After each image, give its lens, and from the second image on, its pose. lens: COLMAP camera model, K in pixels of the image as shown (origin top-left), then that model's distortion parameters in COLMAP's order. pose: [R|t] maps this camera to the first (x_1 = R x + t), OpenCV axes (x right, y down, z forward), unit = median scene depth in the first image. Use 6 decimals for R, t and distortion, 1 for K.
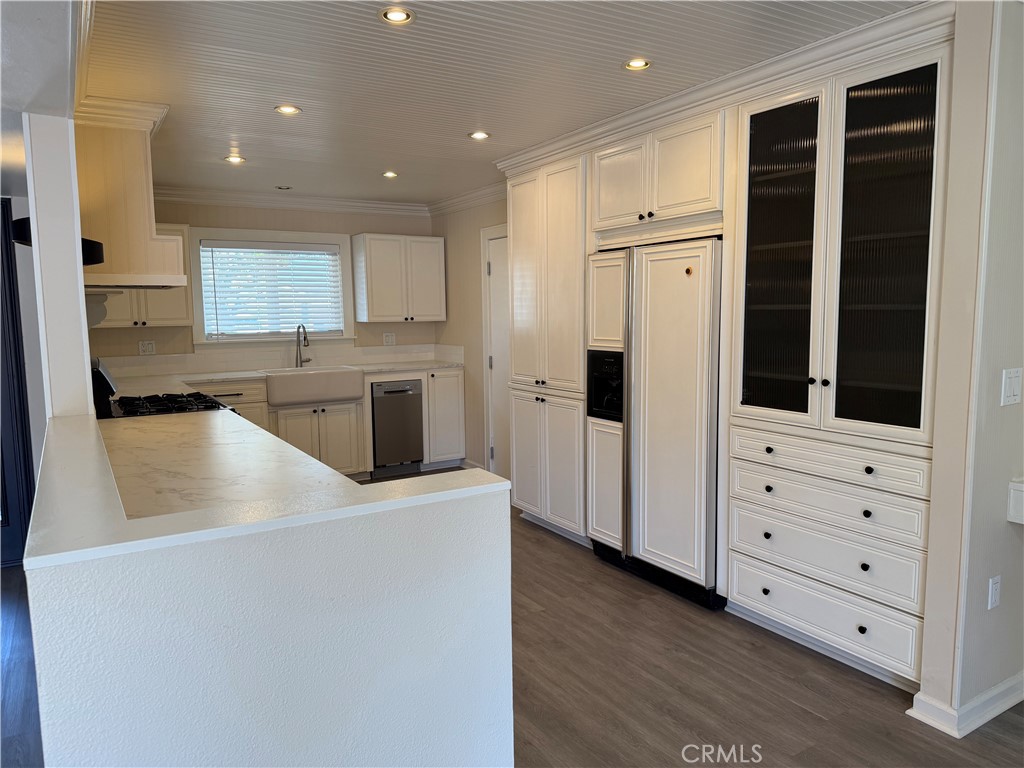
lens RADIAL K [[724.0, 0, 512.9], [0, 724.0, 387.5], [0, 0, 1]] dist [0.032987, -0.023433]
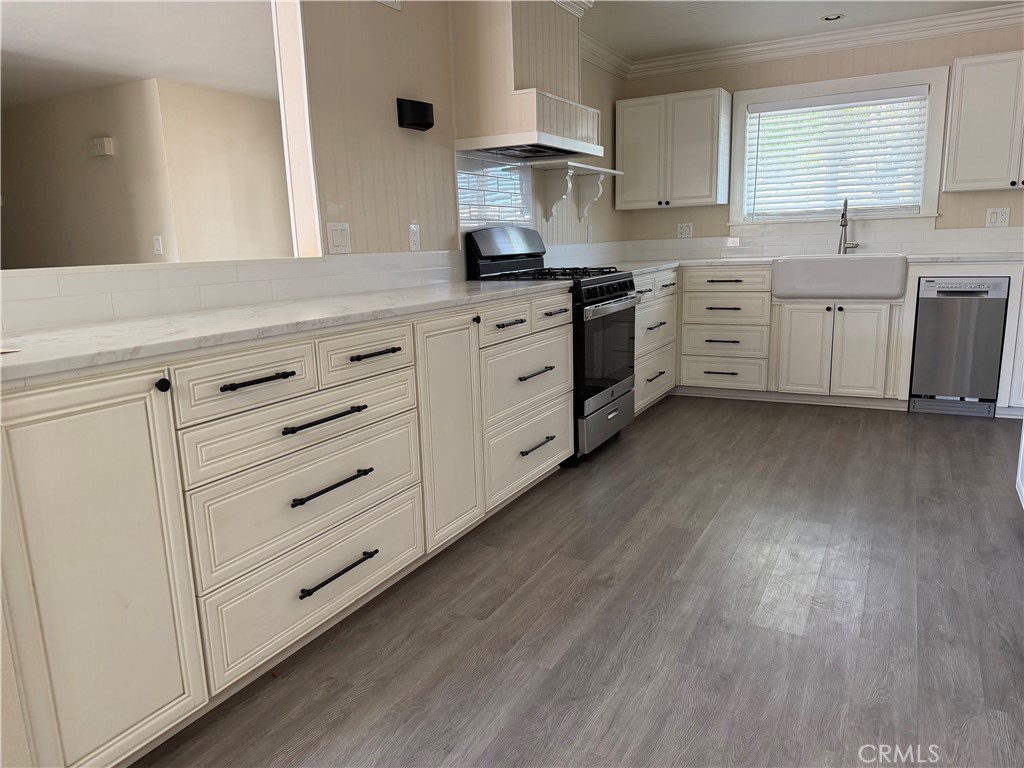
lens RADIAL K [[724.0, 0, 505.5], [0, 724.0, 385.3], [0, 0, 1]] dist [0.032987, -0.023433]
pose [[0.495638, 0.167562, -0.852212, 0.234185], [-0.072454, 0.985770, 0.151684, 0.019320], [0.865502, -0.013434, 0.500726, 0.292488]]
